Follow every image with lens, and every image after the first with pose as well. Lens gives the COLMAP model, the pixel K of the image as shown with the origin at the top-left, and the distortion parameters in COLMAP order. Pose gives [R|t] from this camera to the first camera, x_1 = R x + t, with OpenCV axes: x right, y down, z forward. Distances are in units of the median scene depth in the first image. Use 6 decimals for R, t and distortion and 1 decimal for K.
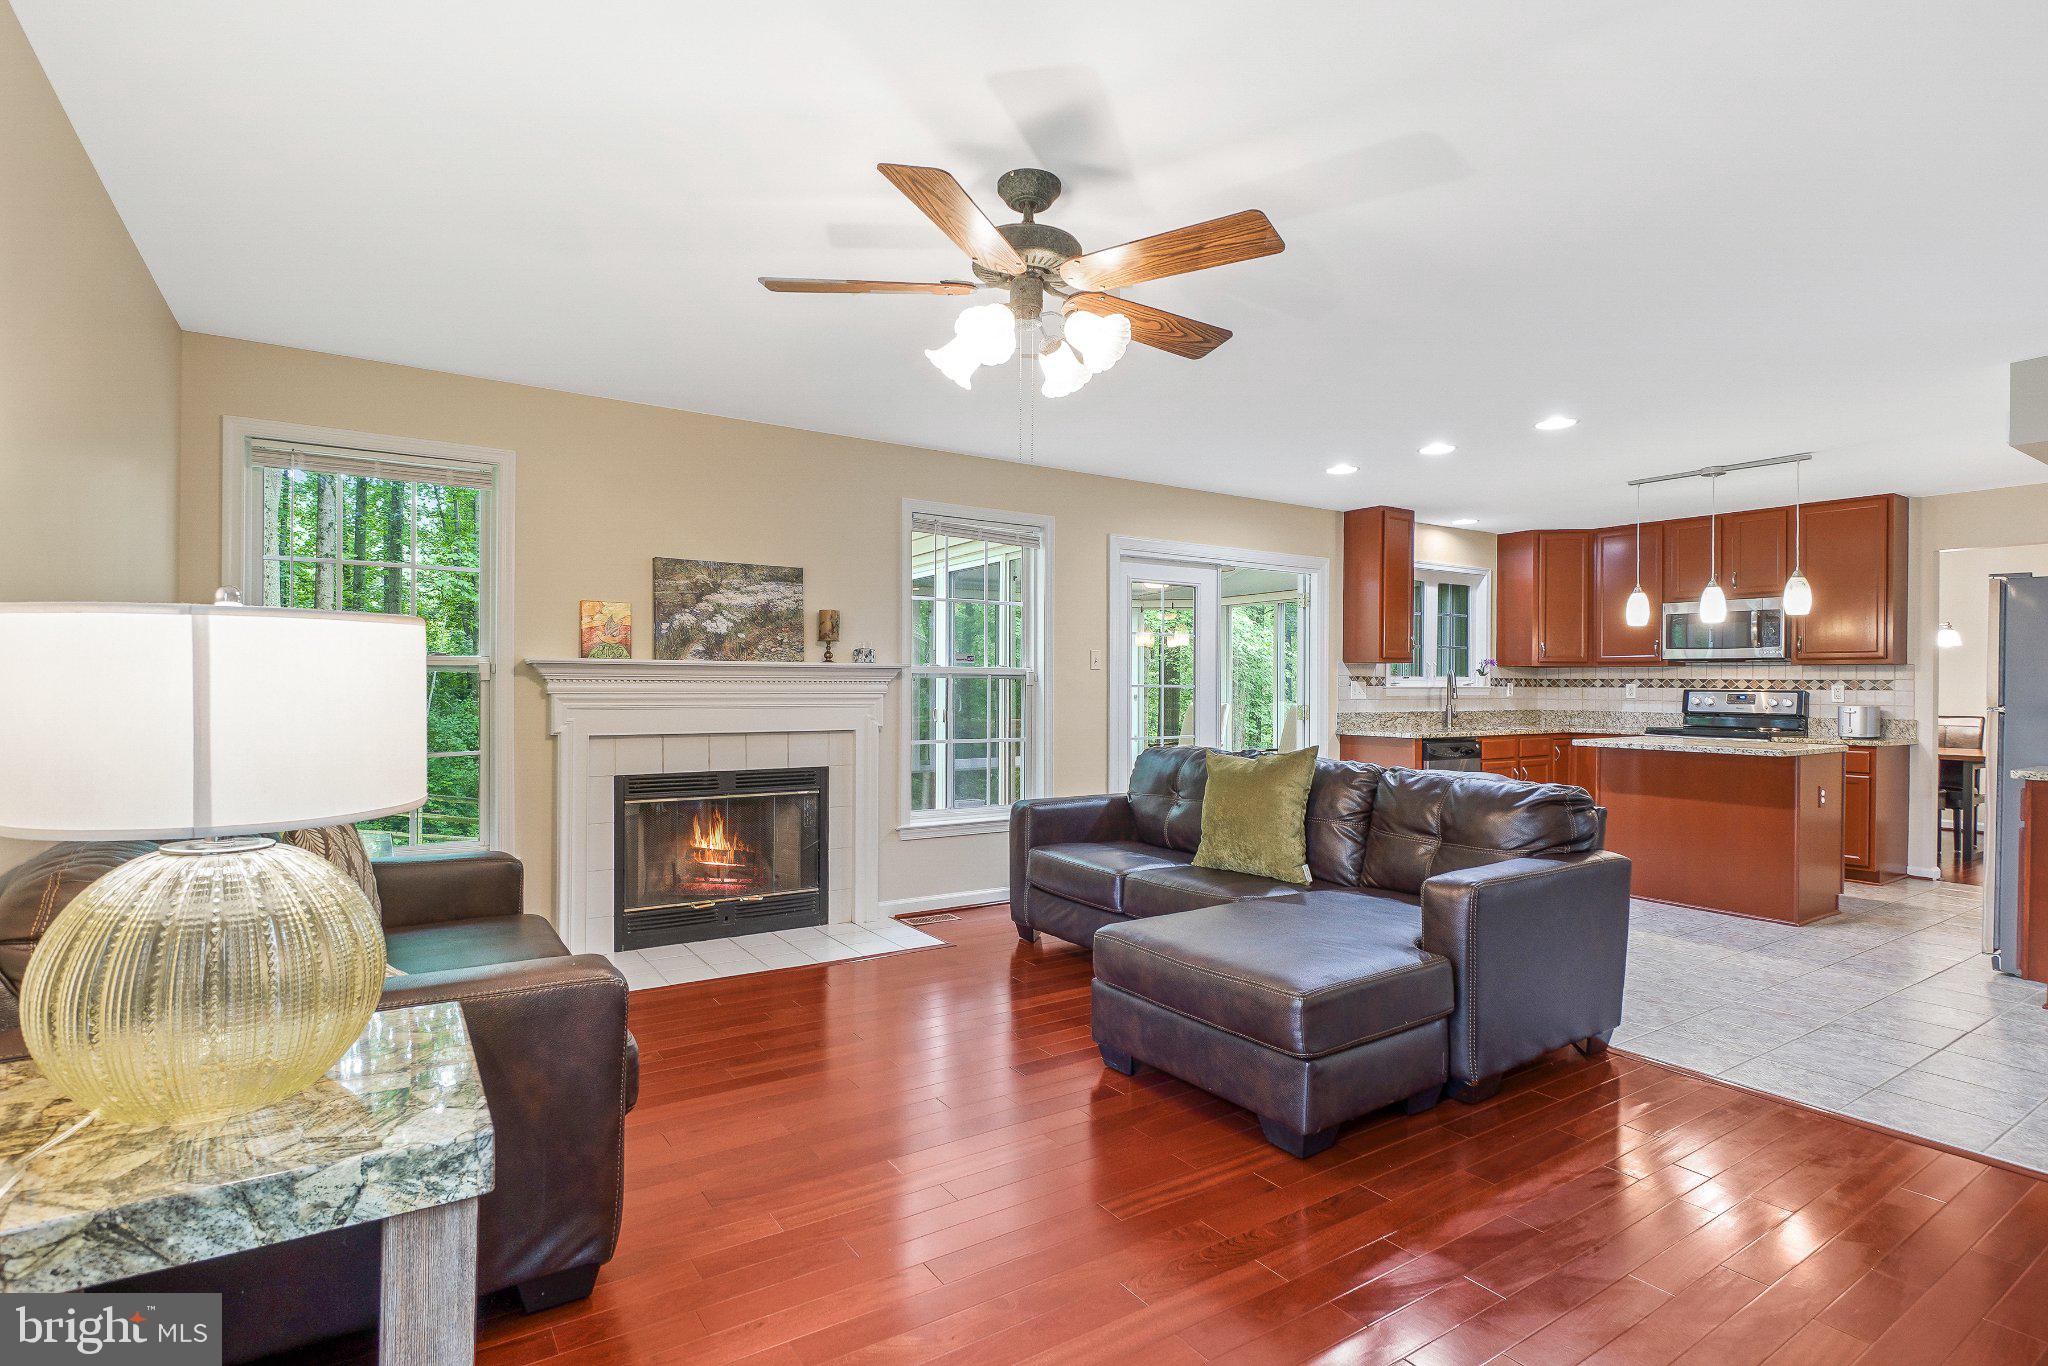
lens RADIAL K [[994.8, 0, 1024.0], [0, 994.8, 683.0], [0, 0, 1]] dist [-0.002452, 0.000706]
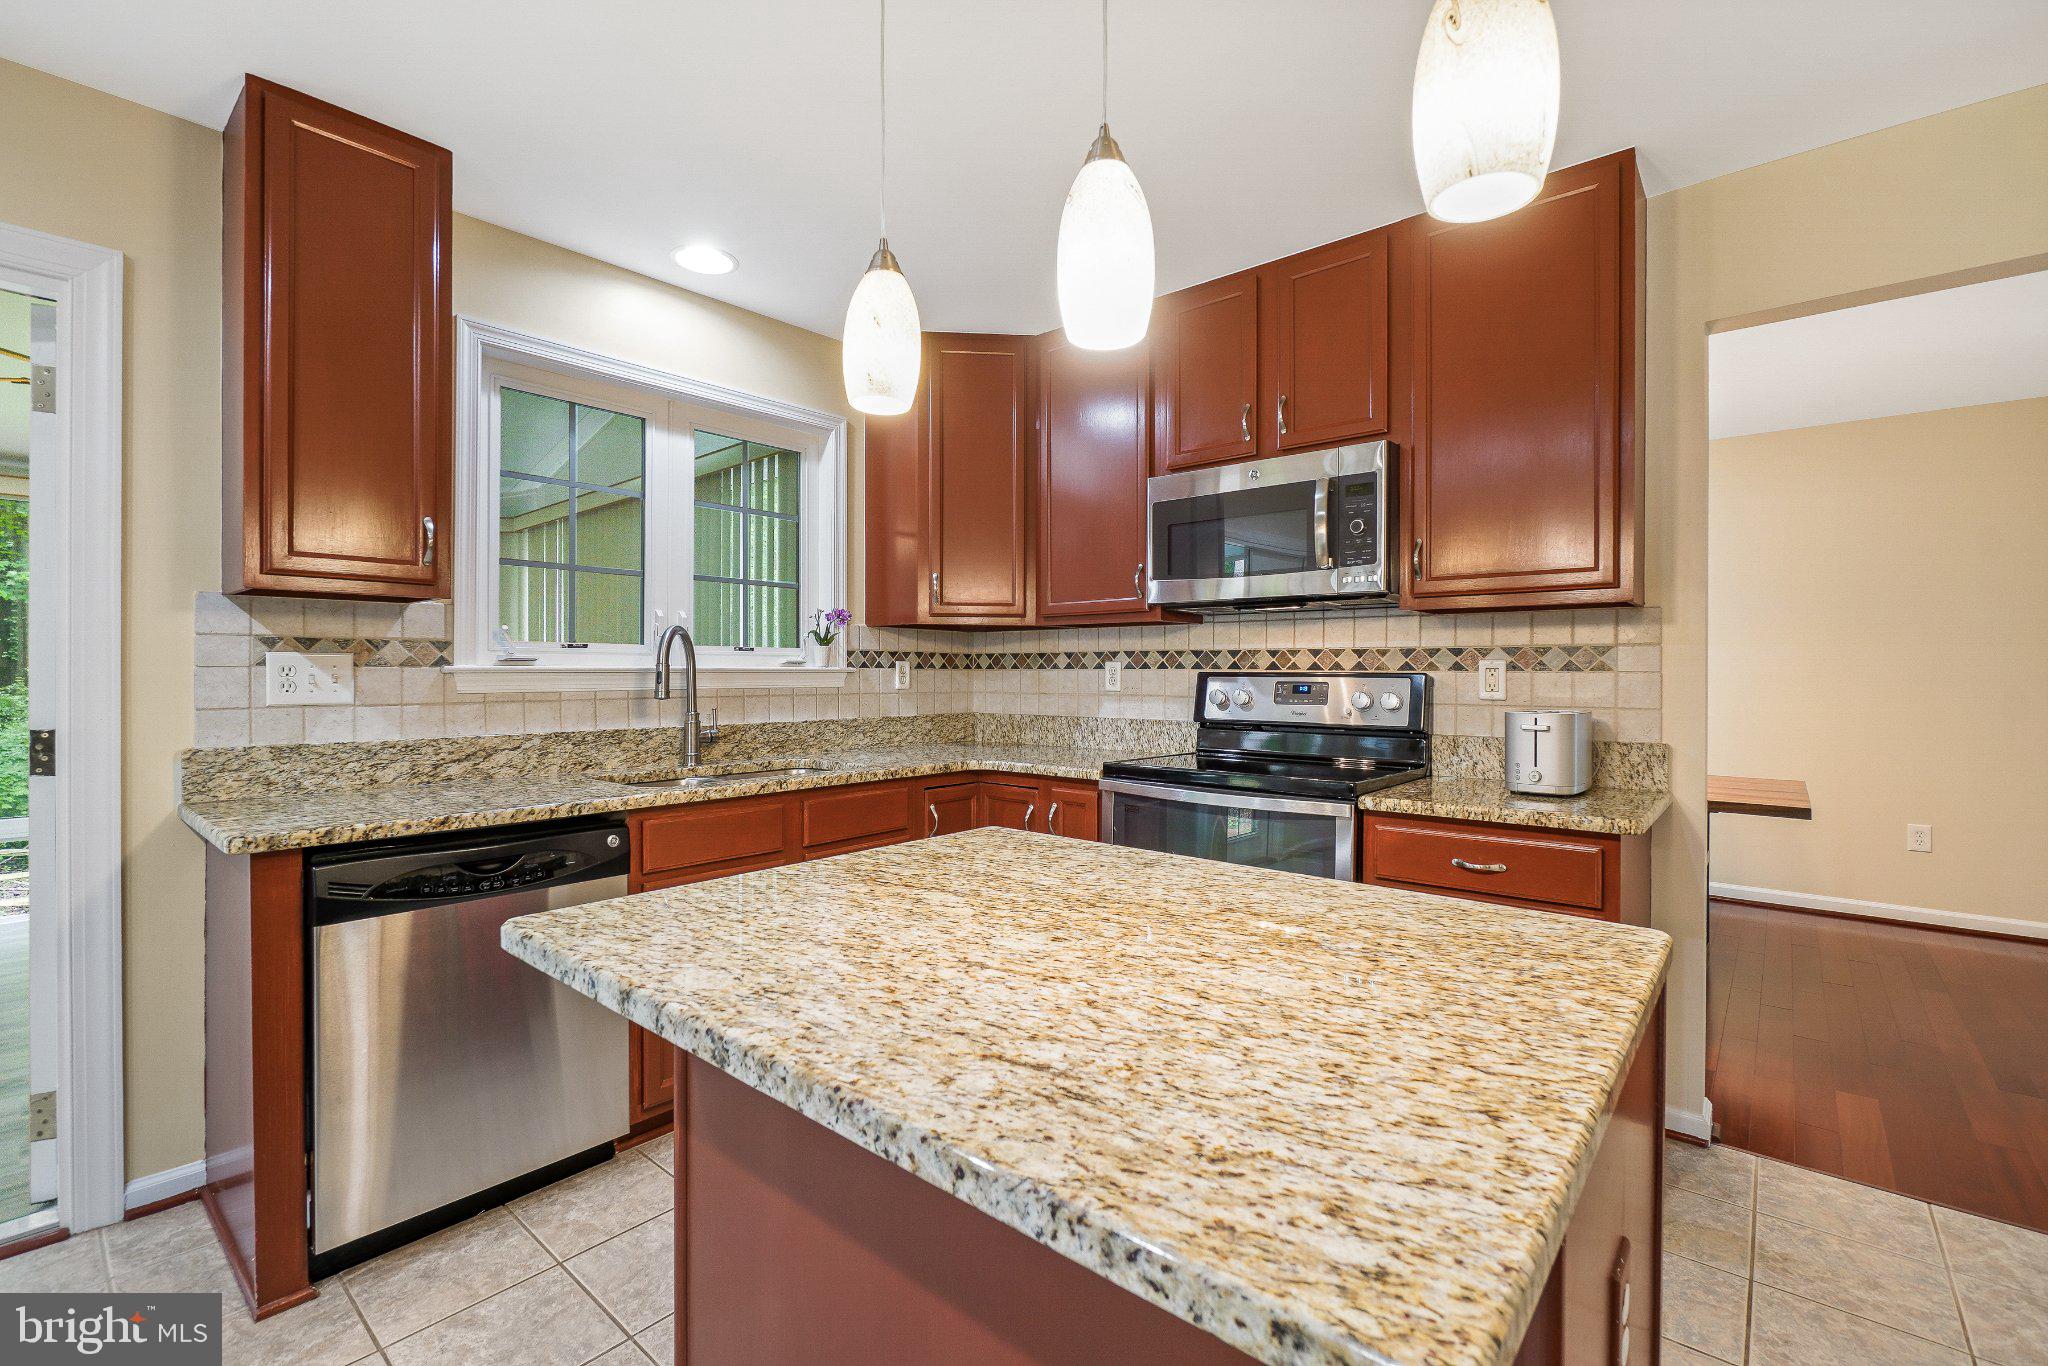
lens RADIAL K [[887.6, 0, 1010.5], [0, 887.6, 676.2], [0, 0, 1]] dist [0.008529, -0.008243]
pose [[0.964723, -0.006051, 0.263196, 0.522188], [0.004459, 0.999968, 0.006643, 0.005799], [-0.263228, -0.005235, 0.964719, 0.690331]]
